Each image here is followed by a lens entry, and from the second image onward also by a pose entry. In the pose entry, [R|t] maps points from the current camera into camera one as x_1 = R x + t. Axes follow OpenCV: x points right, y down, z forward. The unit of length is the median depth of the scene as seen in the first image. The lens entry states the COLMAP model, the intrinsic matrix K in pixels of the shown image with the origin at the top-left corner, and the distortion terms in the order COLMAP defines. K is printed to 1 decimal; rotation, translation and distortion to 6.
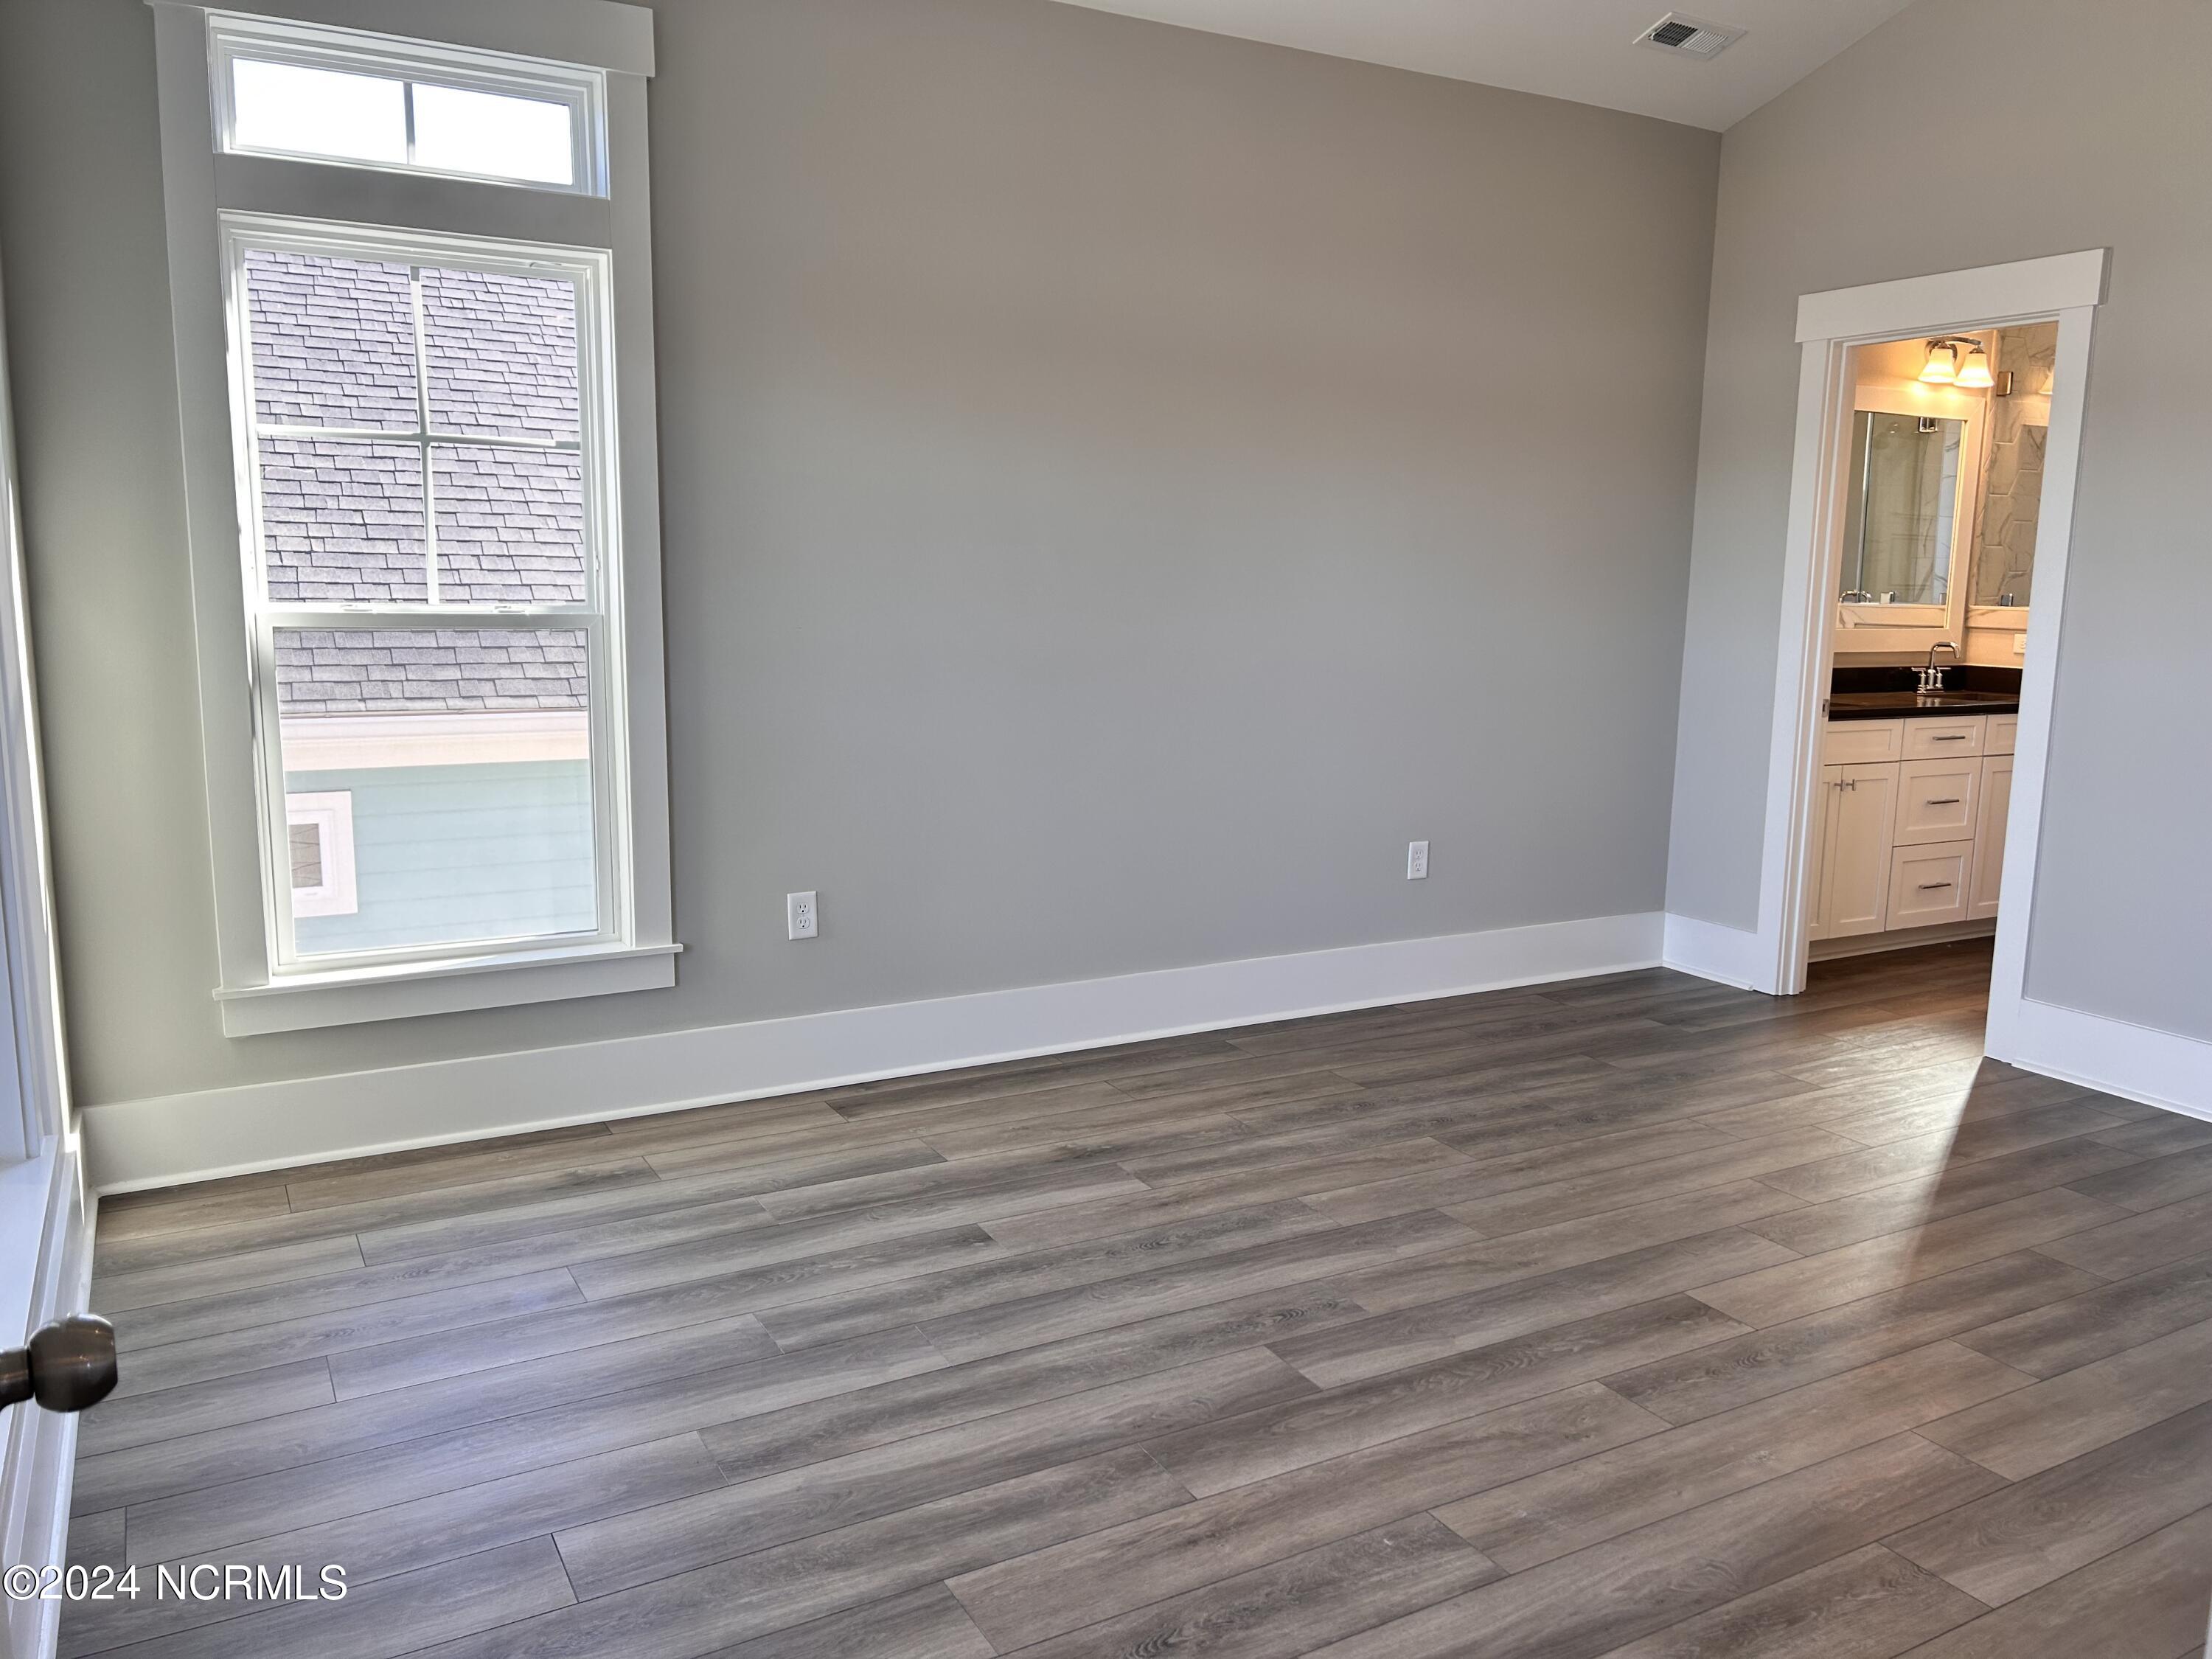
lens RADIAL K [[1690.1, 0, 1112.6], [0, 1690.1, 855.9], [0, 0, 1]] dist [0.073800, -0.109135]
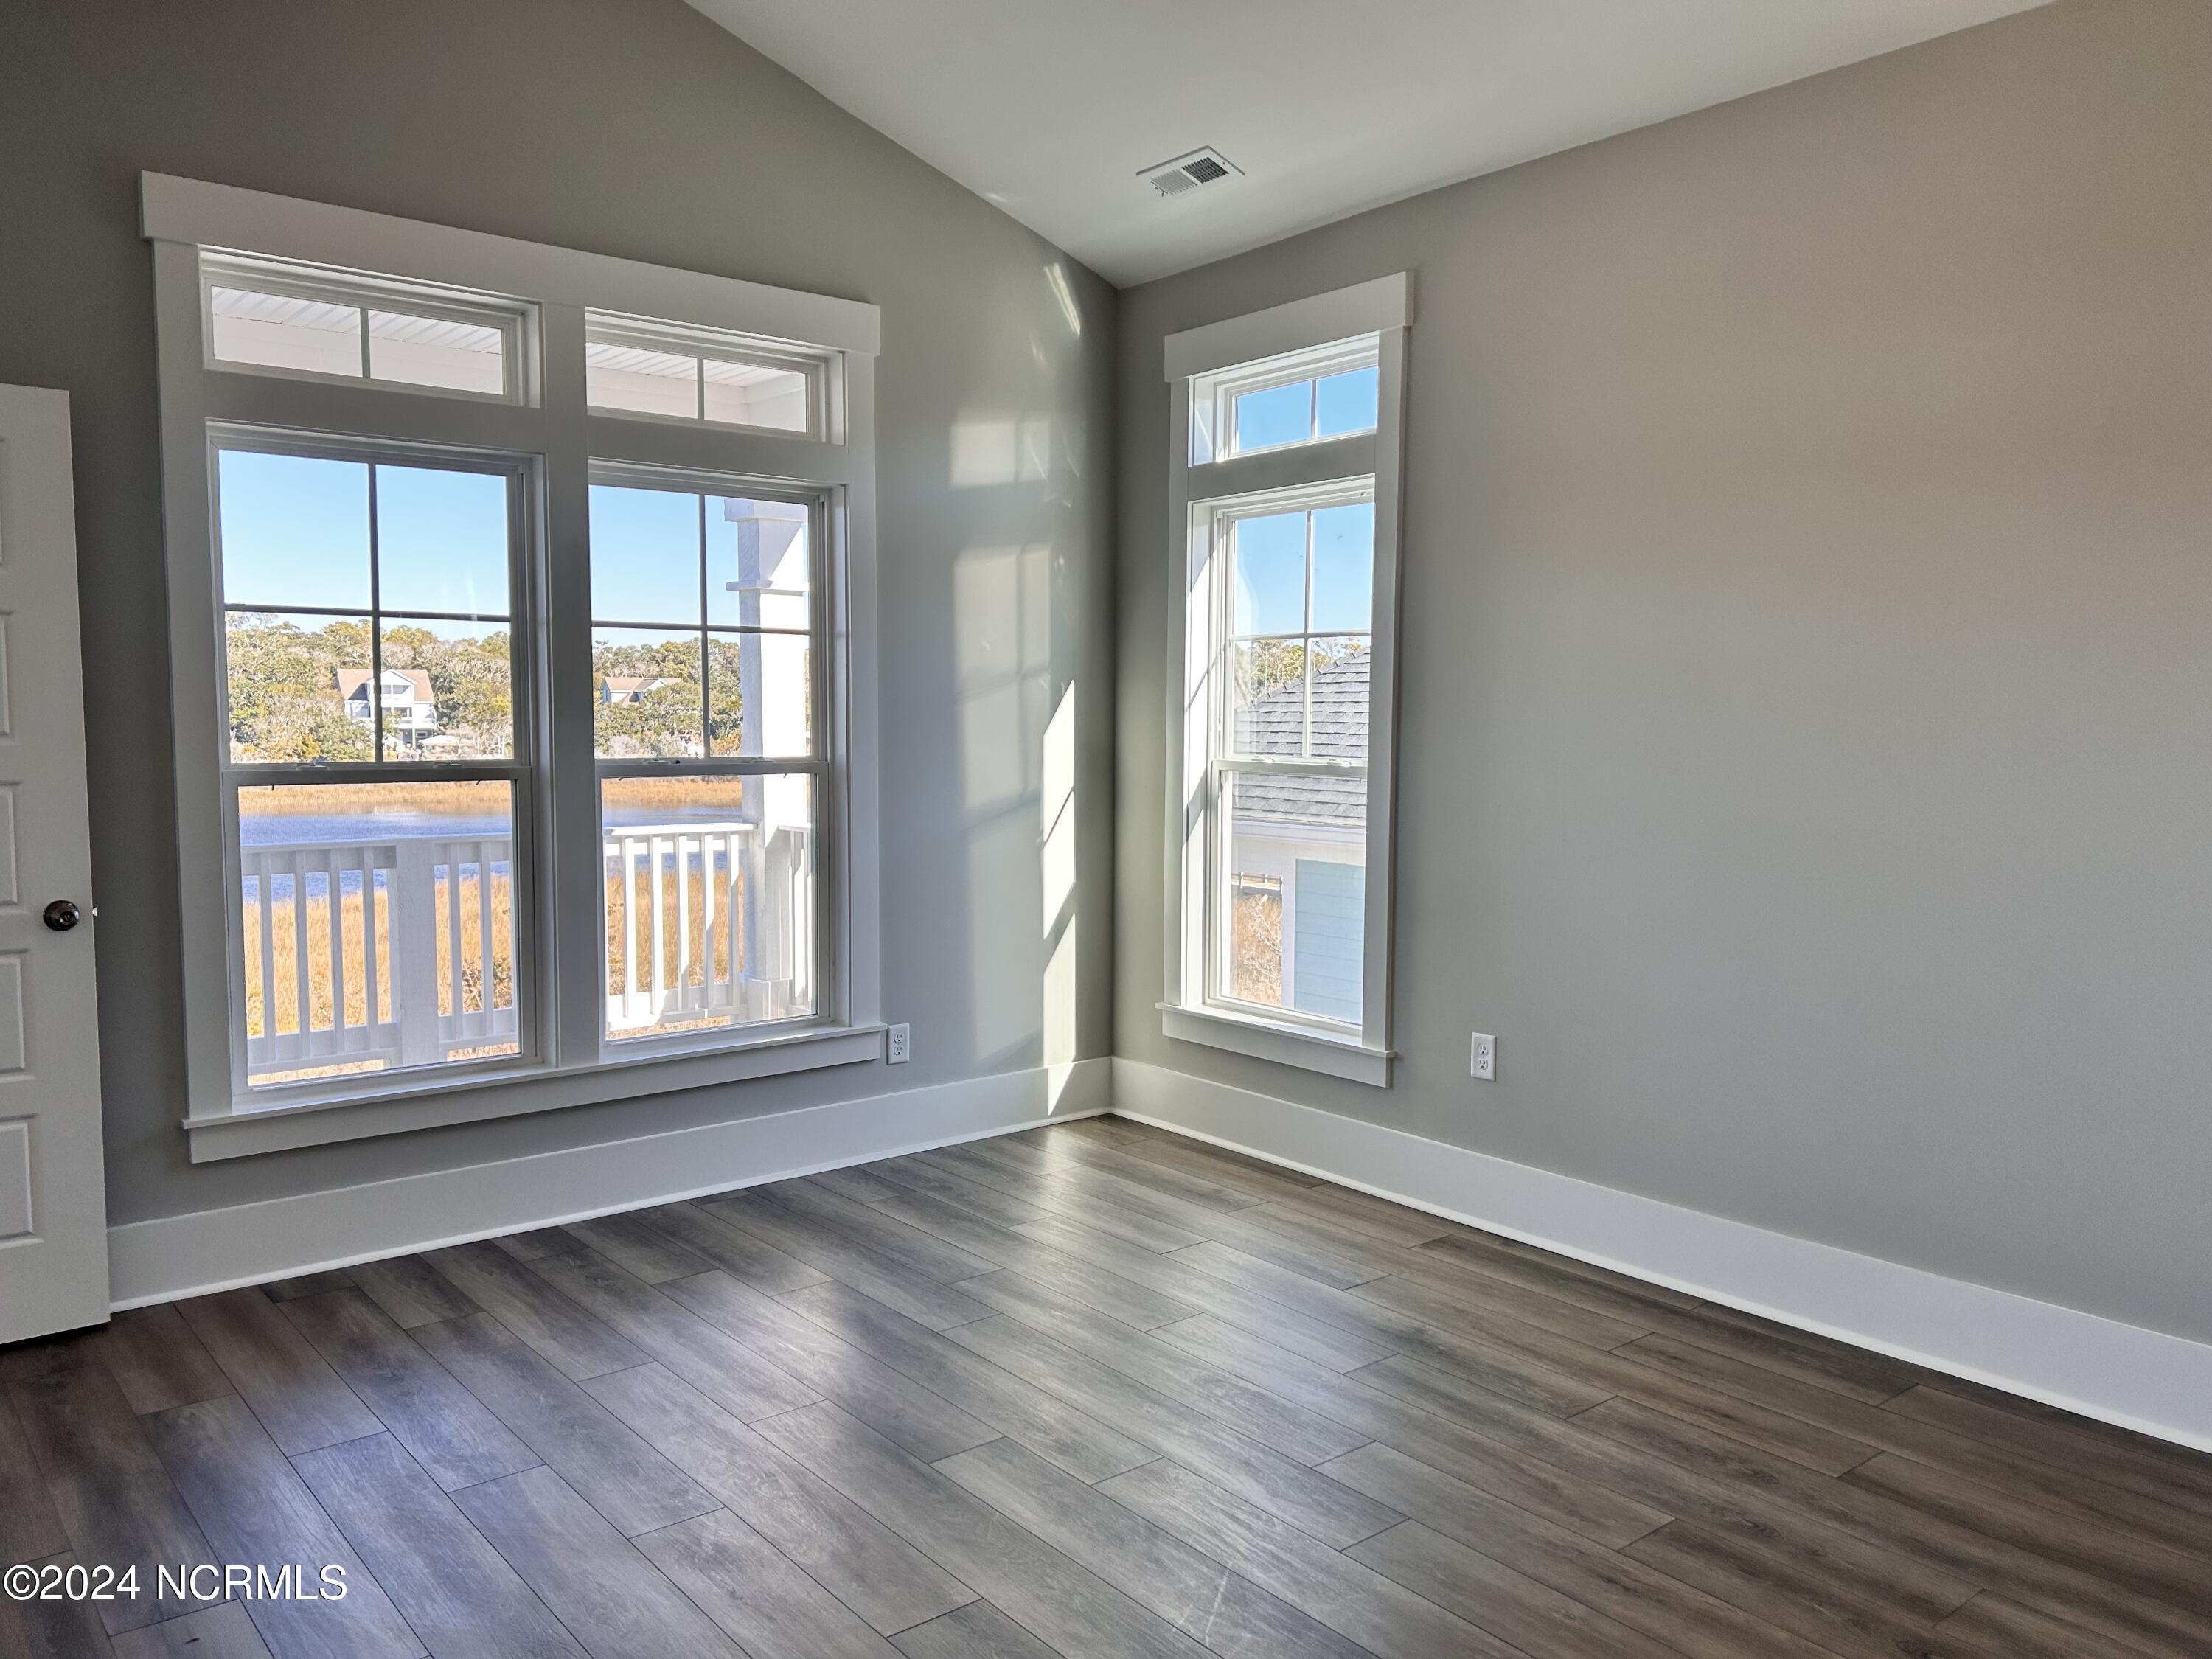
lens RADIAL K [[1690.1, 0, 1112.6], [0, 1690.1, 855.9], [0, 0, 1]] dist [0.073800, -0.109135]
pose [[0.167552, 0.080605, -0.982563, 0.808270], [-0.175364, 0.983195, 0.050753, -0.100943], [0.970141, 0.163802, 0.178871, 0.579213]]
